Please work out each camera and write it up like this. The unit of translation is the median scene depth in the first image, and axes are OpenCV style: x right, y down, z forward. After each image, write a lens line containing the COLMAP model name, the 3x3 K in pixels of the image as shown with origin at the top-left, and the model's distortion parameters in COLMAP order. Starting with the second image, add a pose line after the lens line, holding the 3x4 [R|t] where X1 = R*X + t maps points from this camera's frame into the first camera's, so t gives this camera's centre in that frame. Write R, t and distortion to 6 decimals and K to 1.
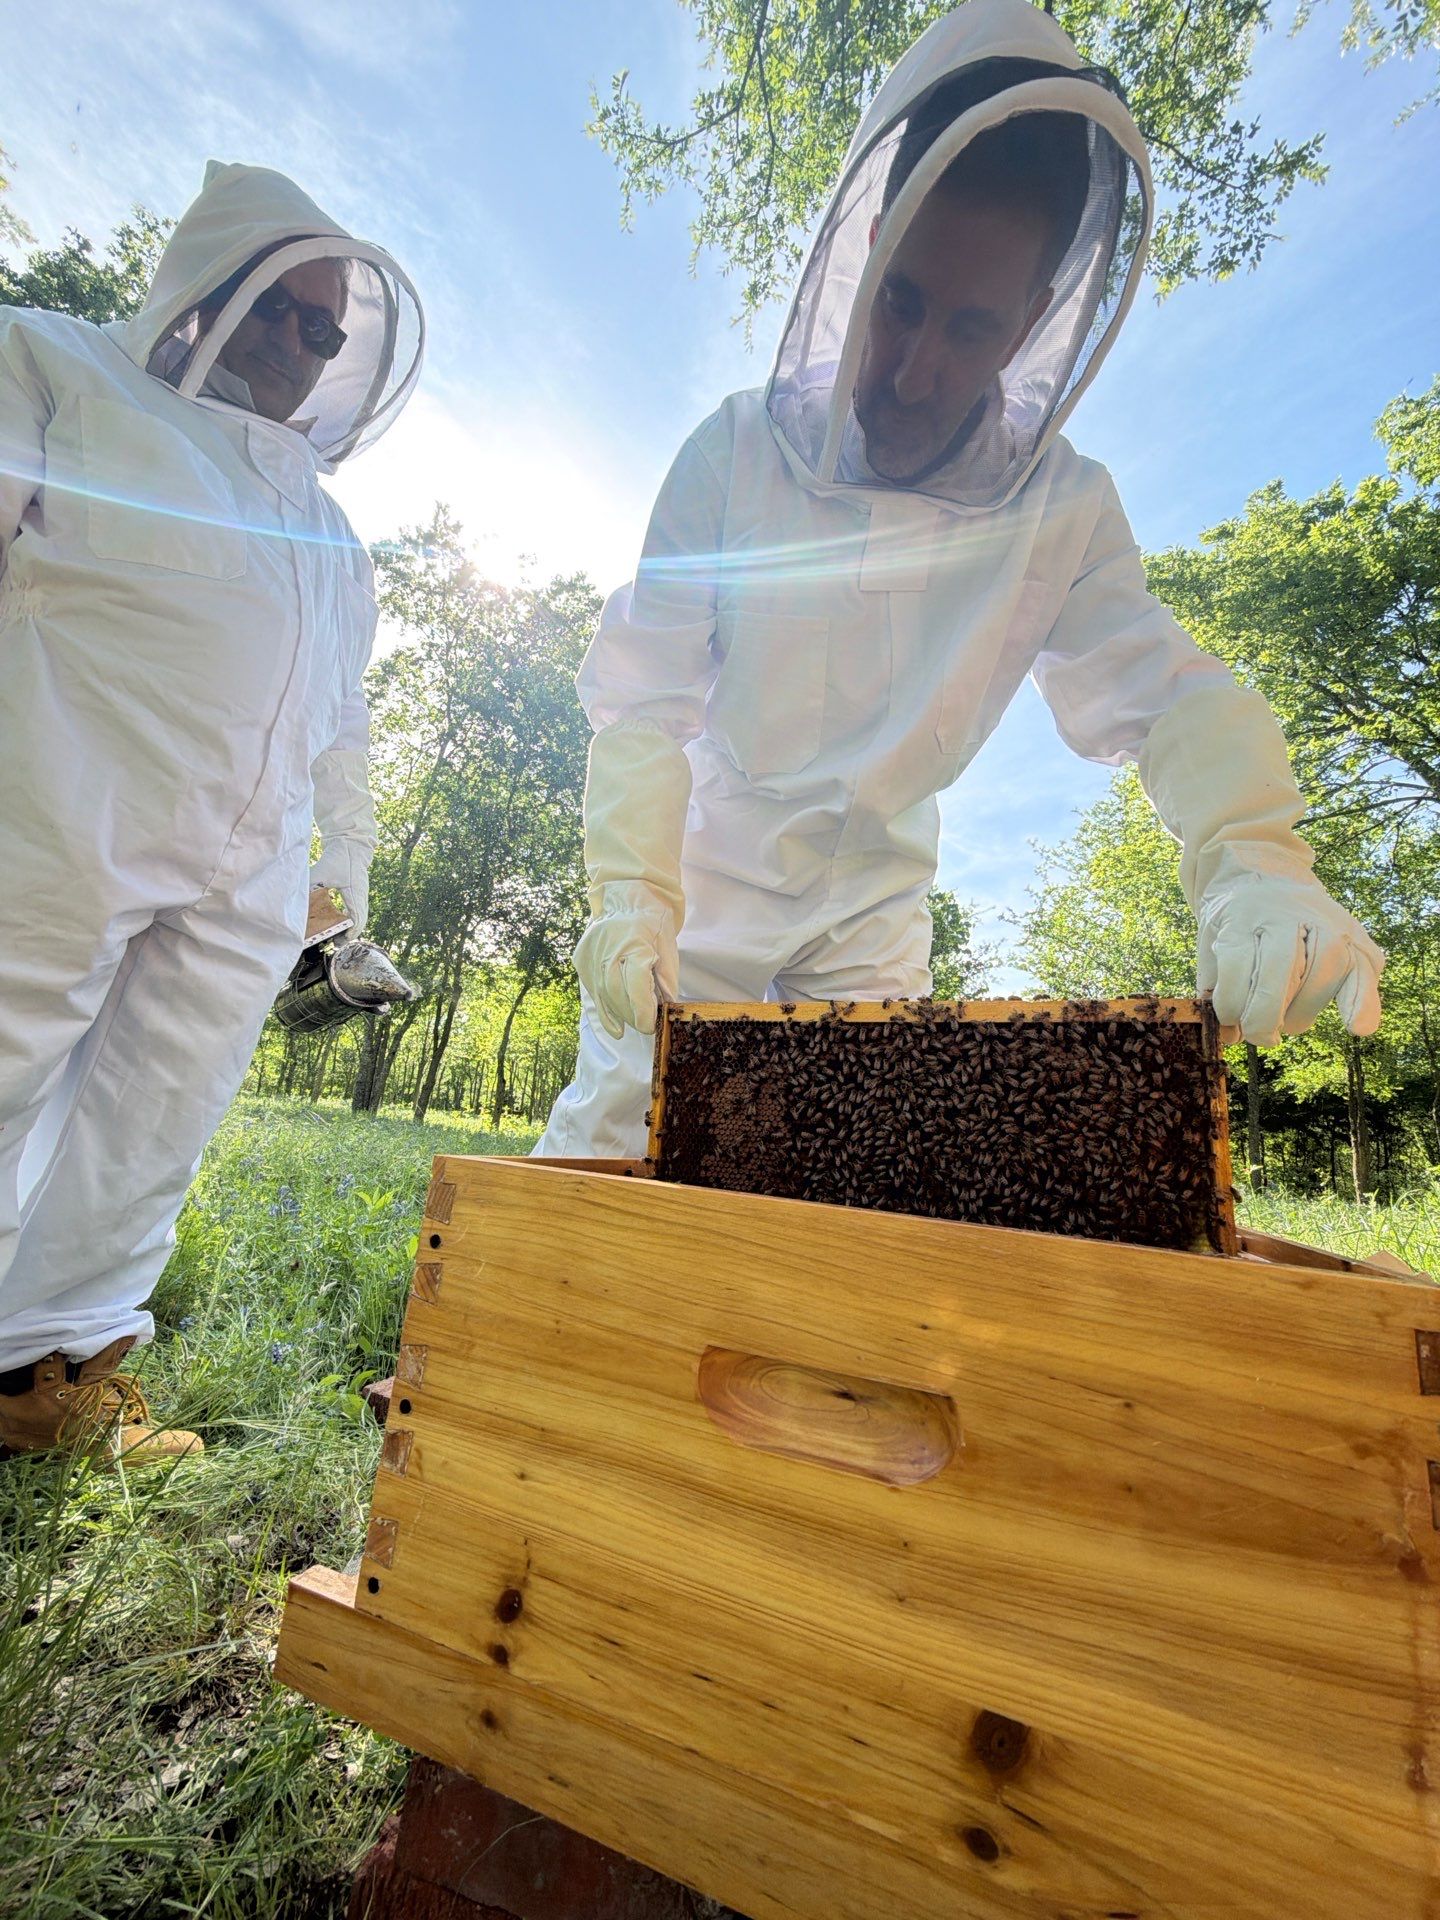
lens RADIAL K [[756.7, 0, 730.4], [0, 756.7, 958.4], [0, 0, 1]] dist [-0.000634, -0.001574]
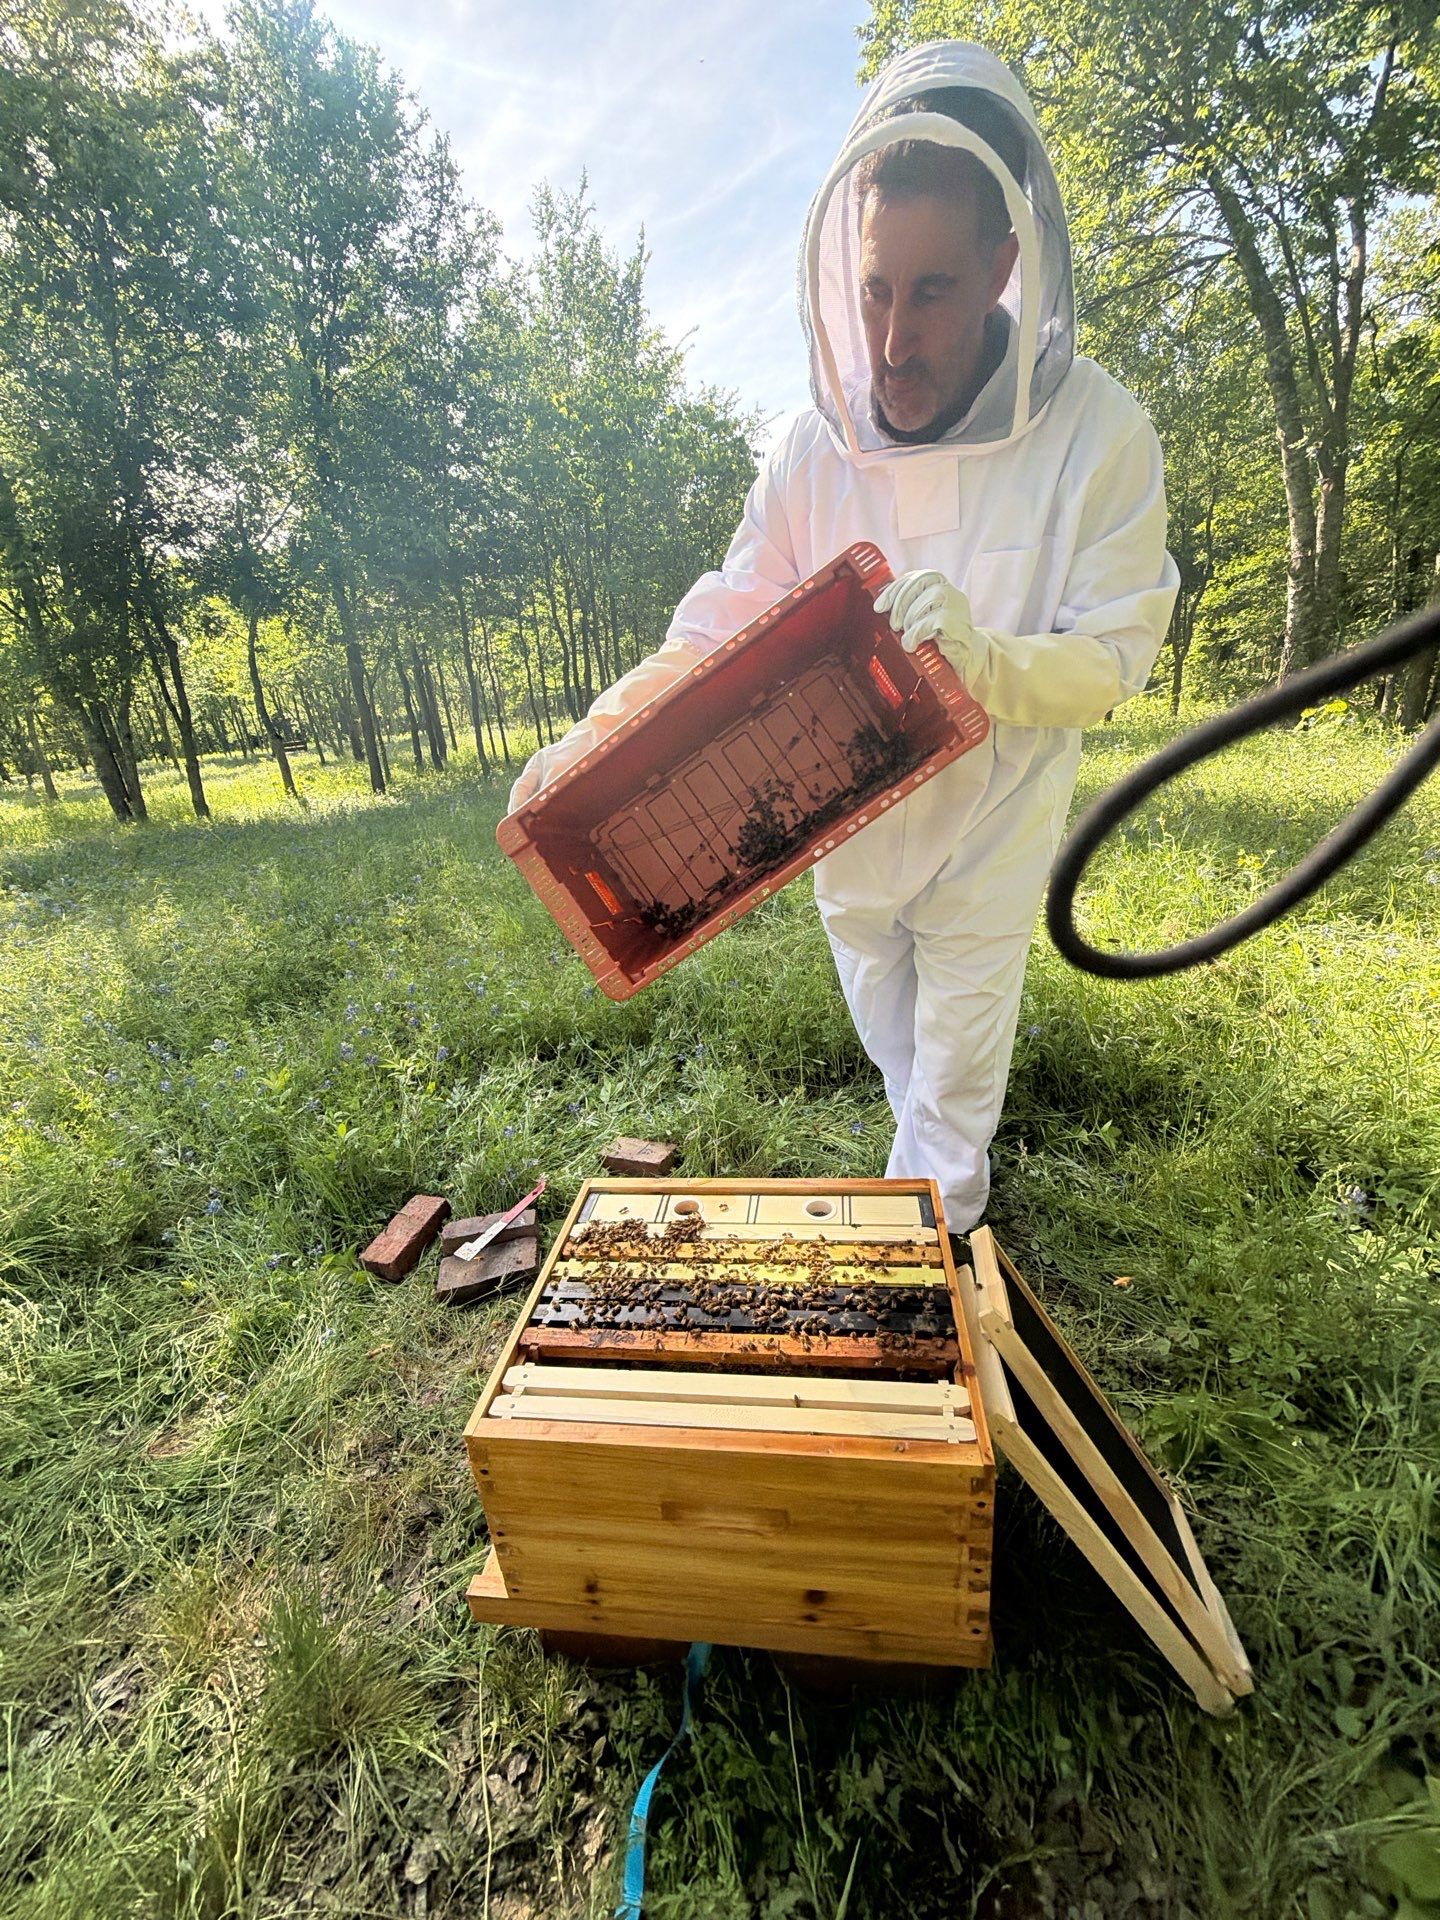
lens RADIAL K [[751.8, 0, 729.3], [0, 751.8, 954.5], [0, 0, 1]] dist [-0.001374, -0.000223]
pose [[0.956491, -0.243562, 0.160630, 0.020540], [0.118334, 0.827089, 0.549474, -0.212658], [-0.266687, -0.506559, 0.819925, 0.011865]]
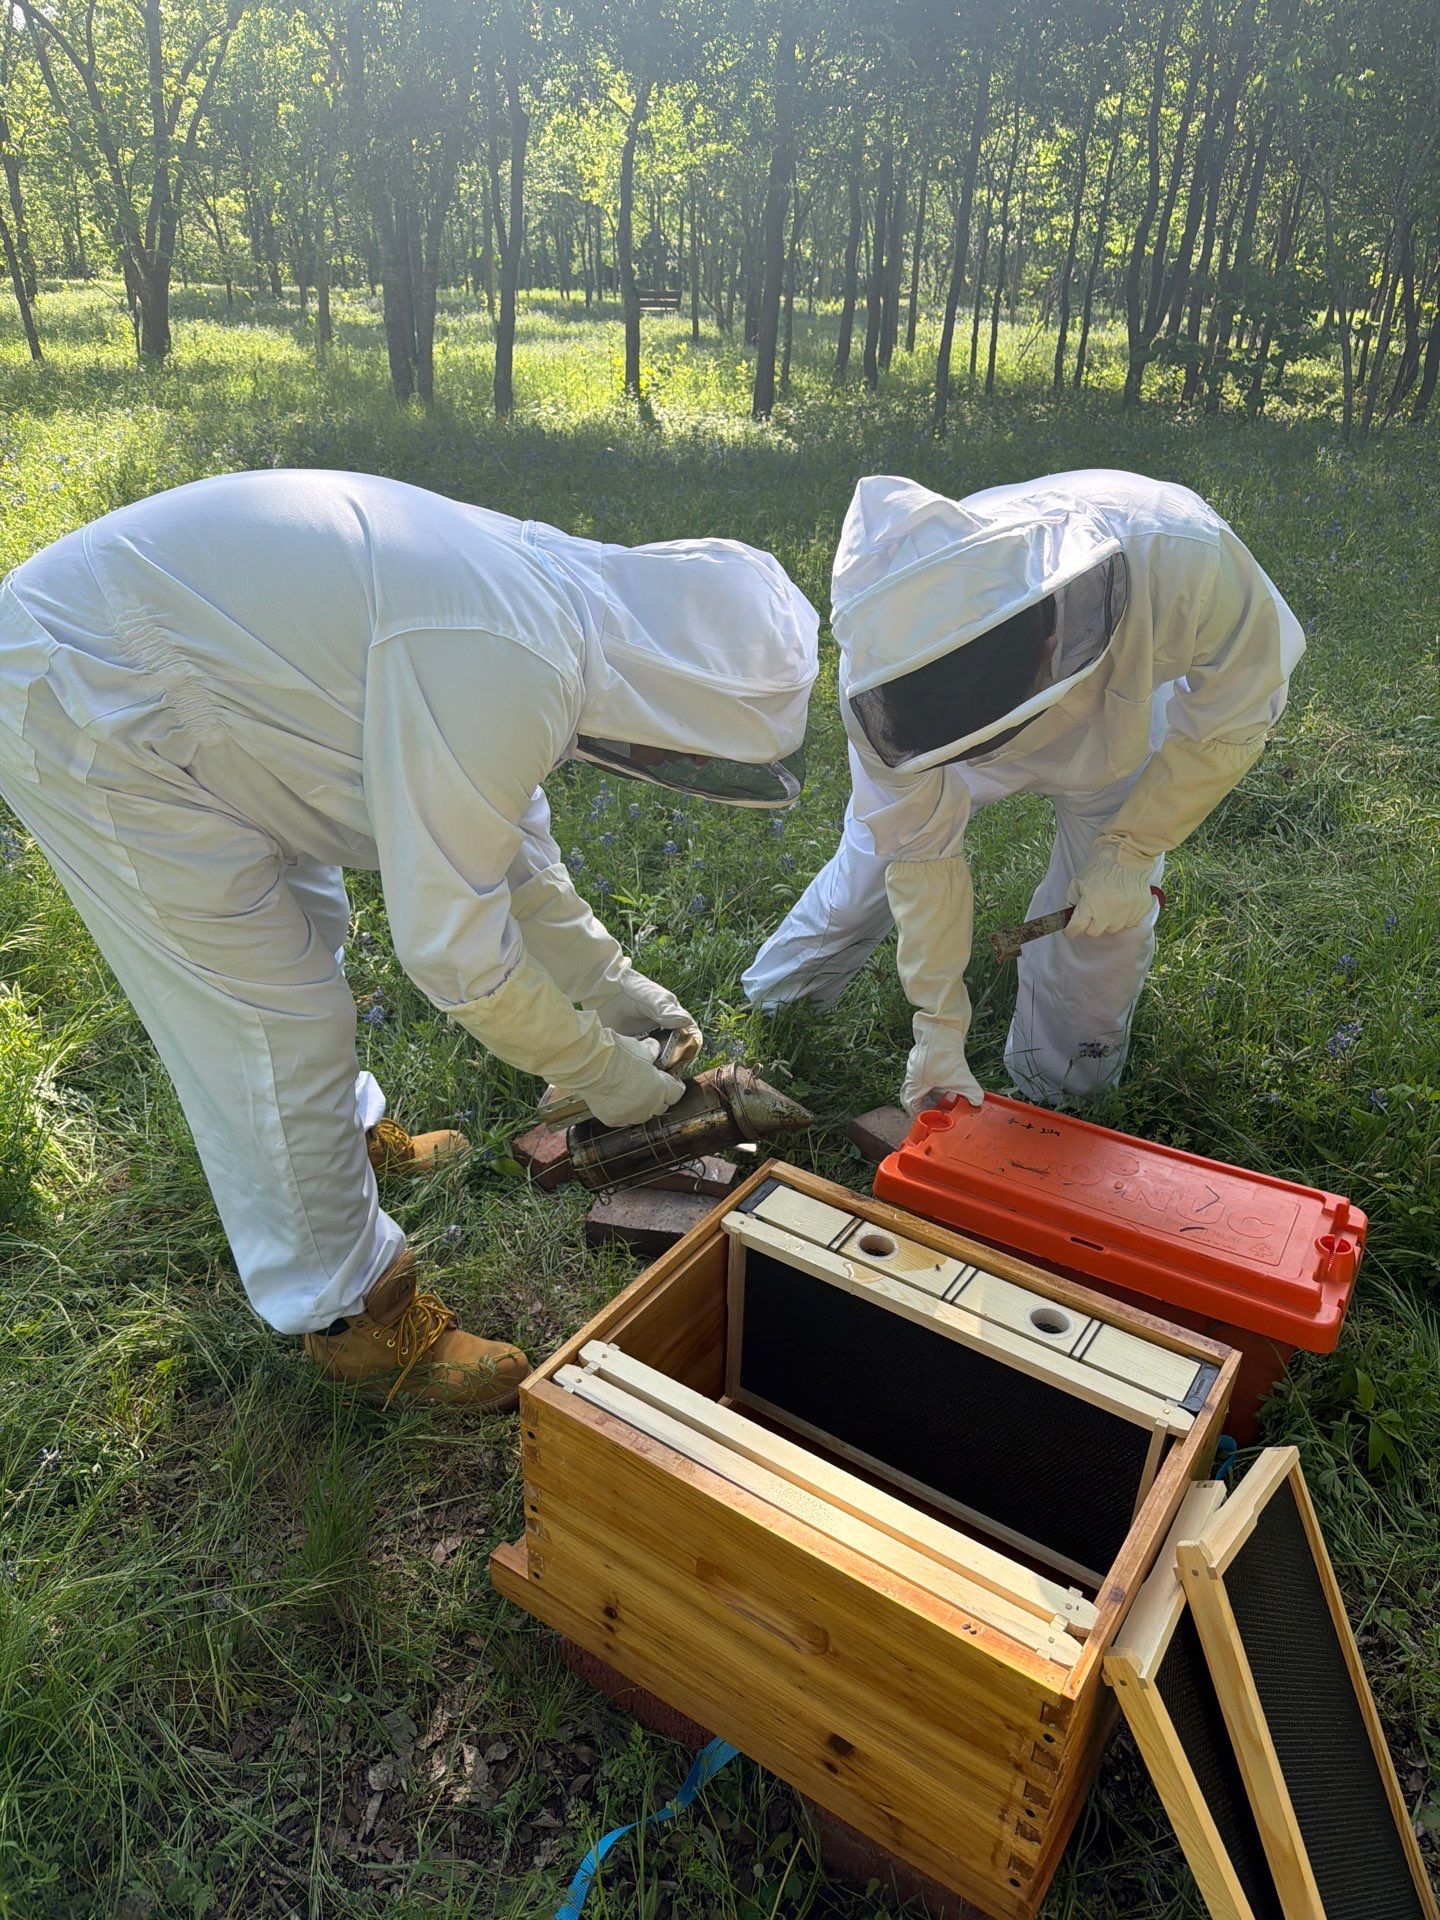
lens RADIAL K [[1345.9, 0, 761.1], [0, 1345.9, 955.1], [0, 0, 1]] dist [0.041841, -0.077271]
pose [[0.975670, 0.048950, -0.213710, 0.082584], [0.097904, 0.774897, 0.624459, -0.288398], [0.196171, -0.630189, 0.751252, -0.042399]]
